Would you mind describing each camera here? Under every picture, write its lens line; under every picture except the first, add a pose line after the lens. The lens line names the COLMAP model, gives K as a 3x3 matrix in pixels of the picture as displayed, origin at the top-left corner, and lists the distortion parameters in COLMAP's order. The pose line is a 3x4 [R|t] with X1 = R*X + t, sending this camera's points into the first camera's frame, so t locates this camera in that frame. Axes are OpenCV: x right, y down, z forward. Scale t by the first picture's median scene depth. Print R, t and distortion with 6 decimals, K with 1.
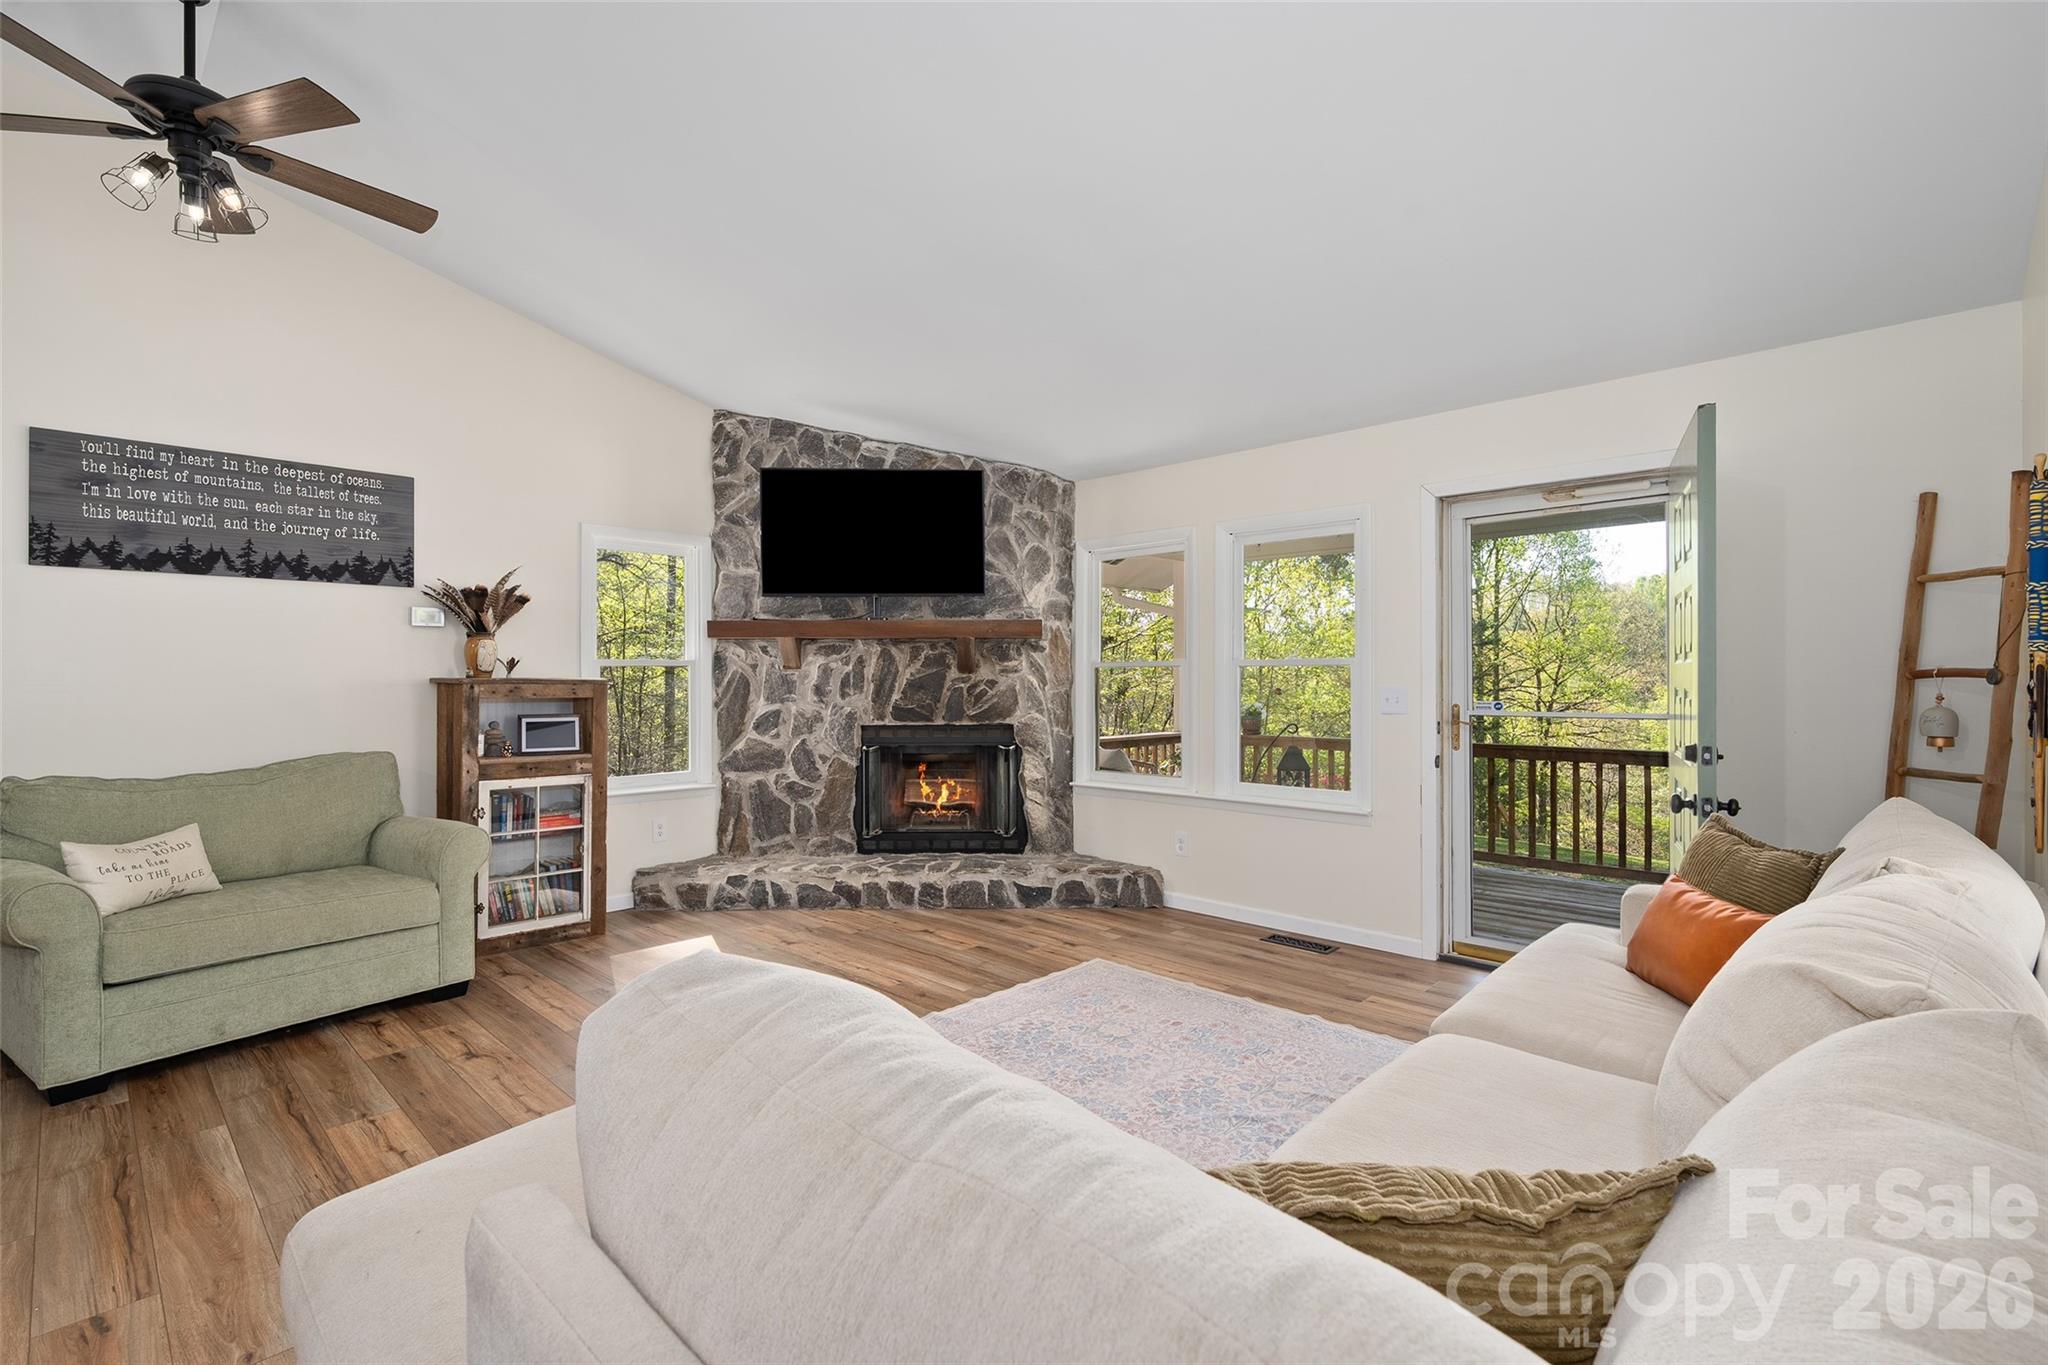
lens RADIAL K [[933.5, 0, 1017.9], [0, 933.5, 671.1], [0, 0, 1]] dist [-0.001593, 0.000347]
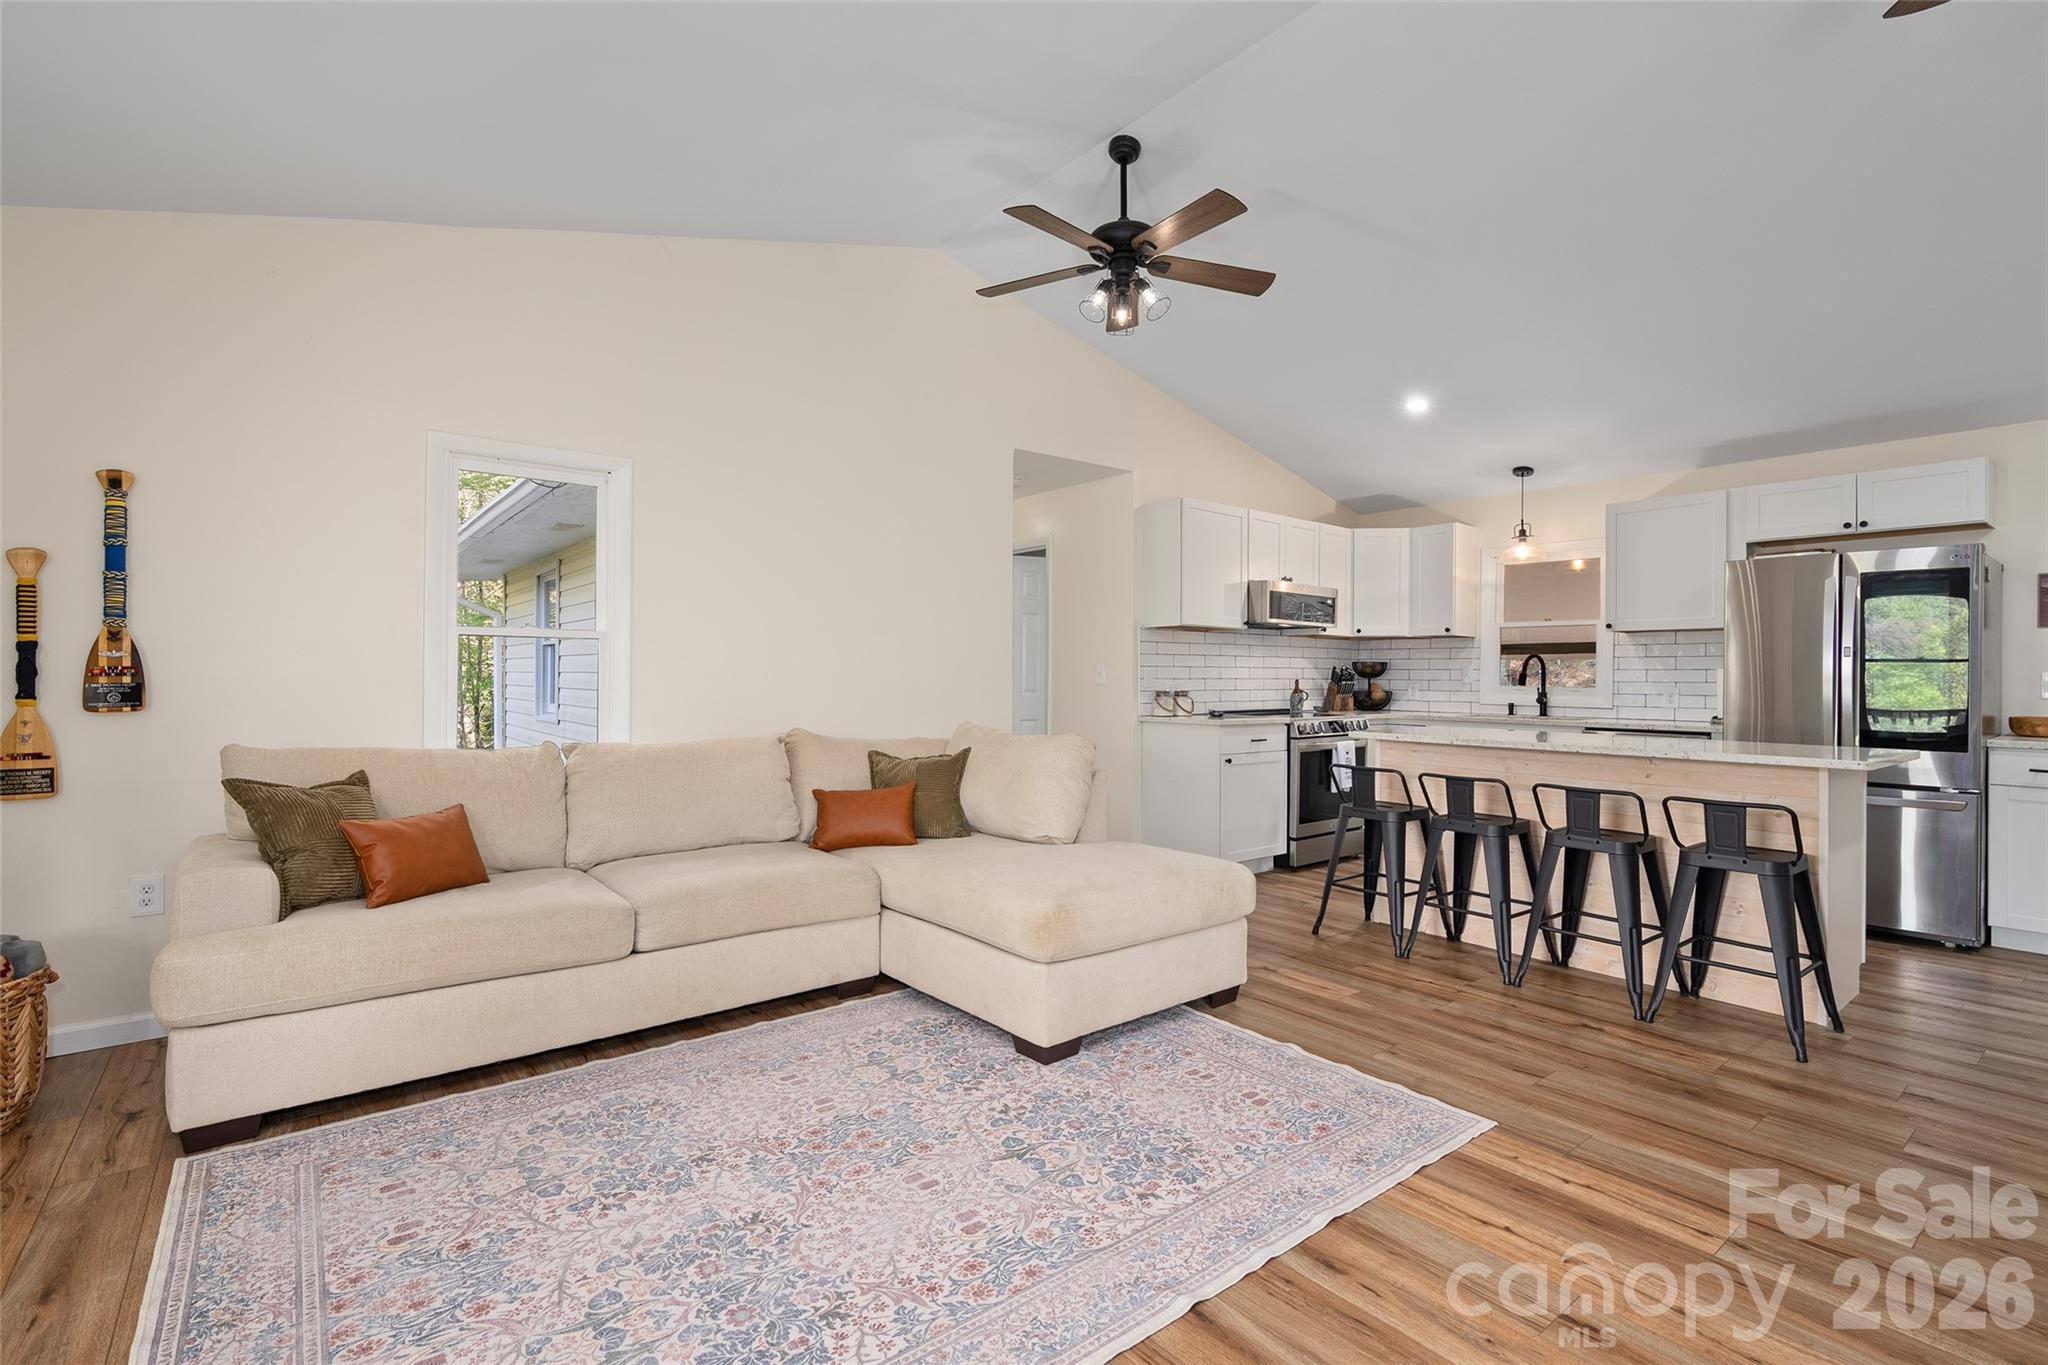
lens RADIAL K [[933.5, 0, 1017.9], [0, 933.5, 671.1], [0, 0, 1]] dist [-0.001593, 0.000347]
pose [[-0.991110, -0.005949, 0.132913, -0.115845], [-0.007774, 0.999883, -0.013212, 0.019755], [-0.132819, -0.014128, -0.991040, 0.891429]]
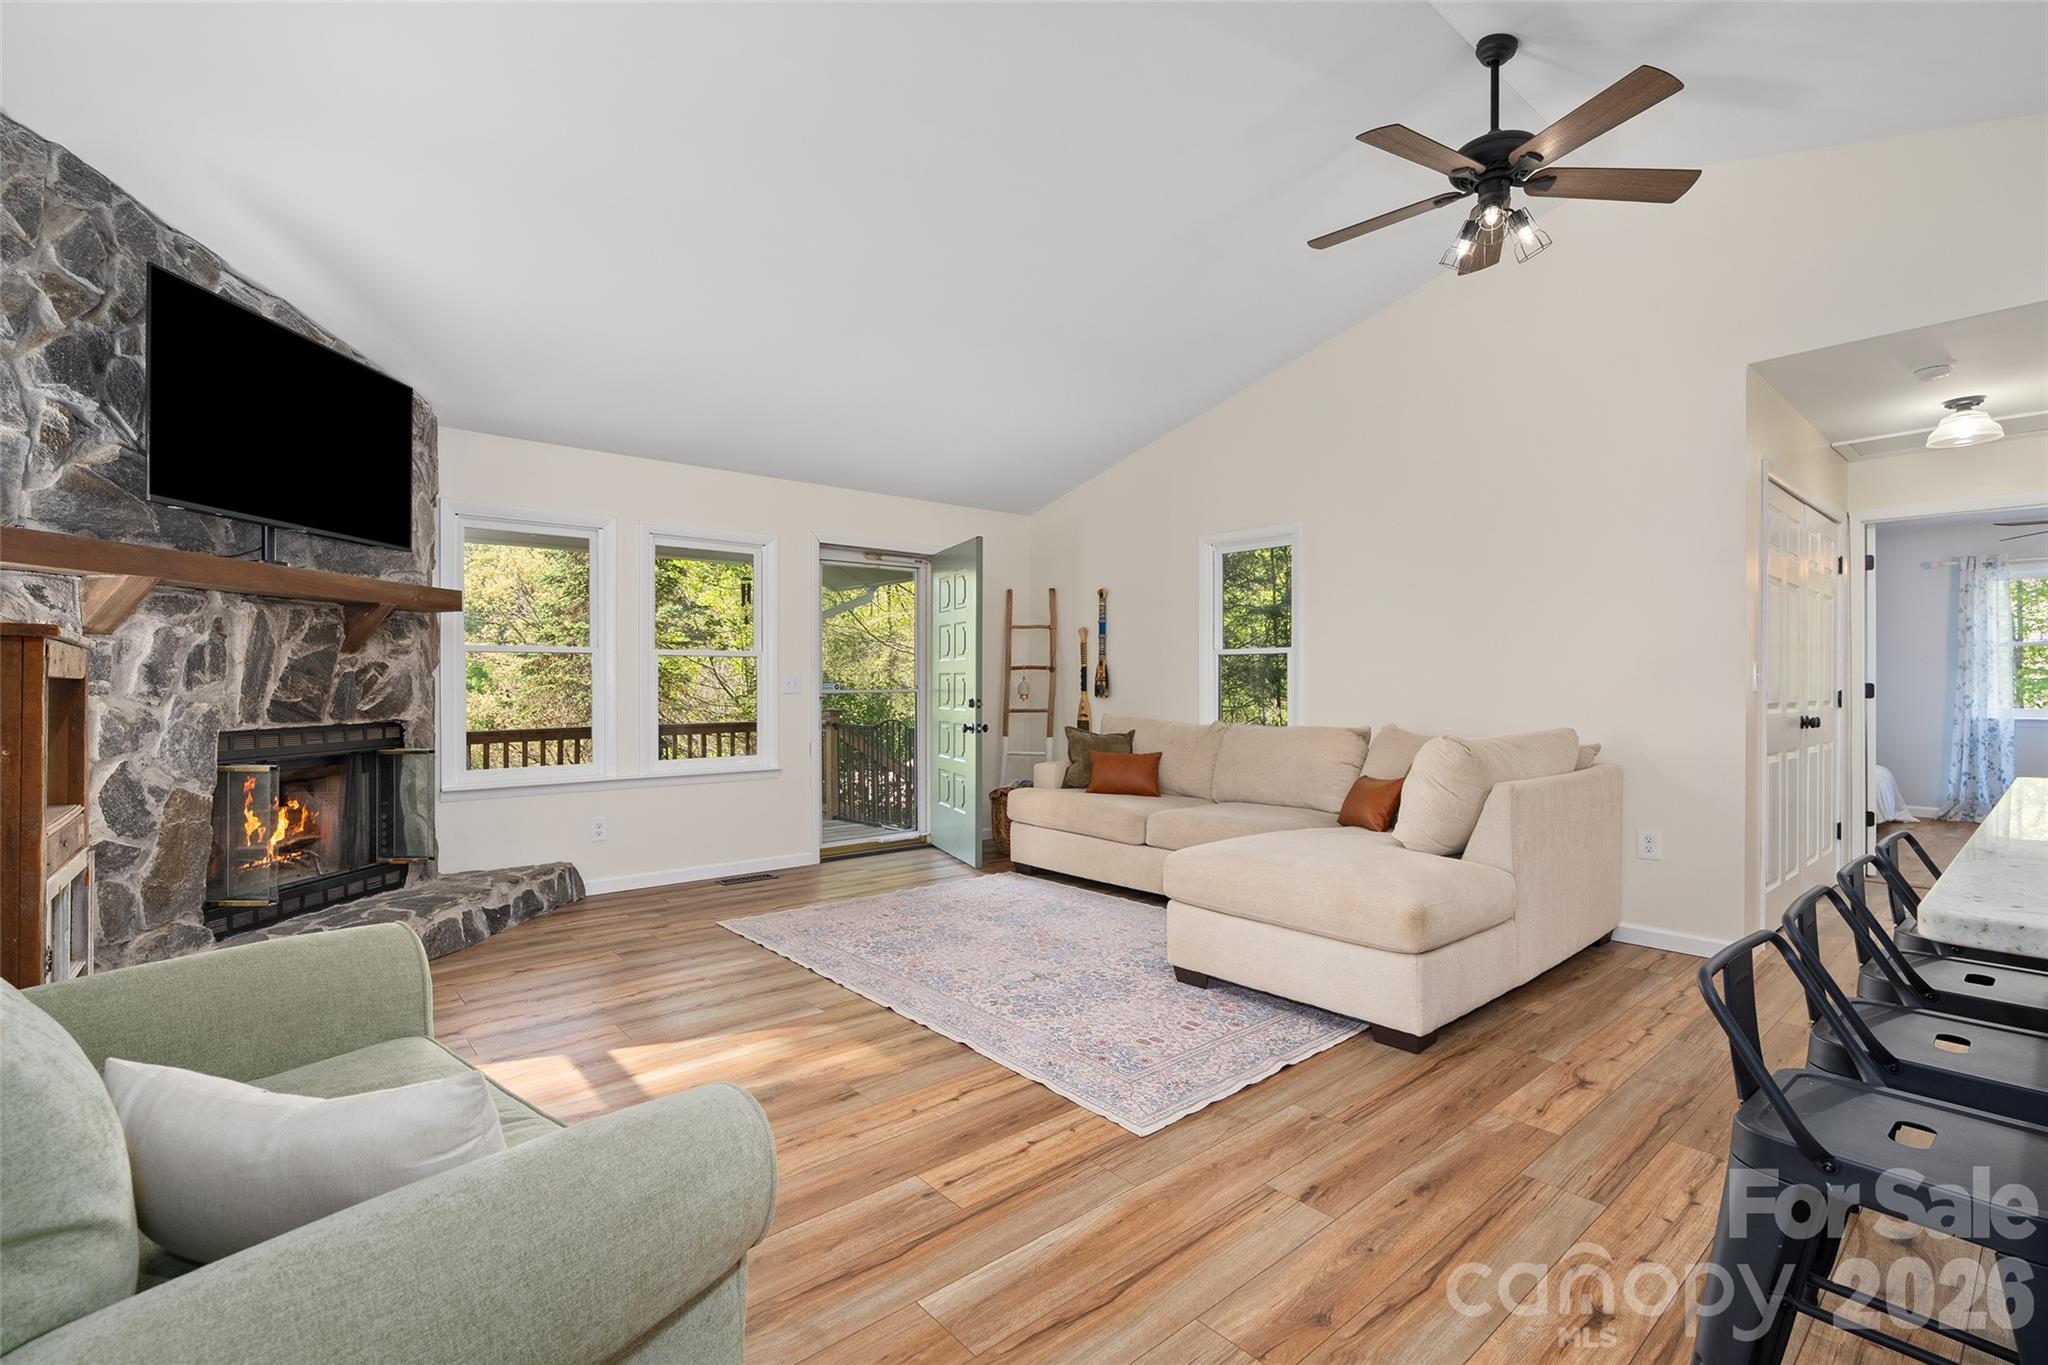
lens RADIAL K [[924.3, 0, 1024.0], [0, 924.3, 682.5], [0, 0, 1]] dist [-0.000696, 0.000489]
pose [[0.091673, 0.002048, 0.995787, -0.725240], [-0.006779, 0.999976, -0.001432, 0.022873], [-0.995766, -0.006619, 0.091684, 0.420082]]
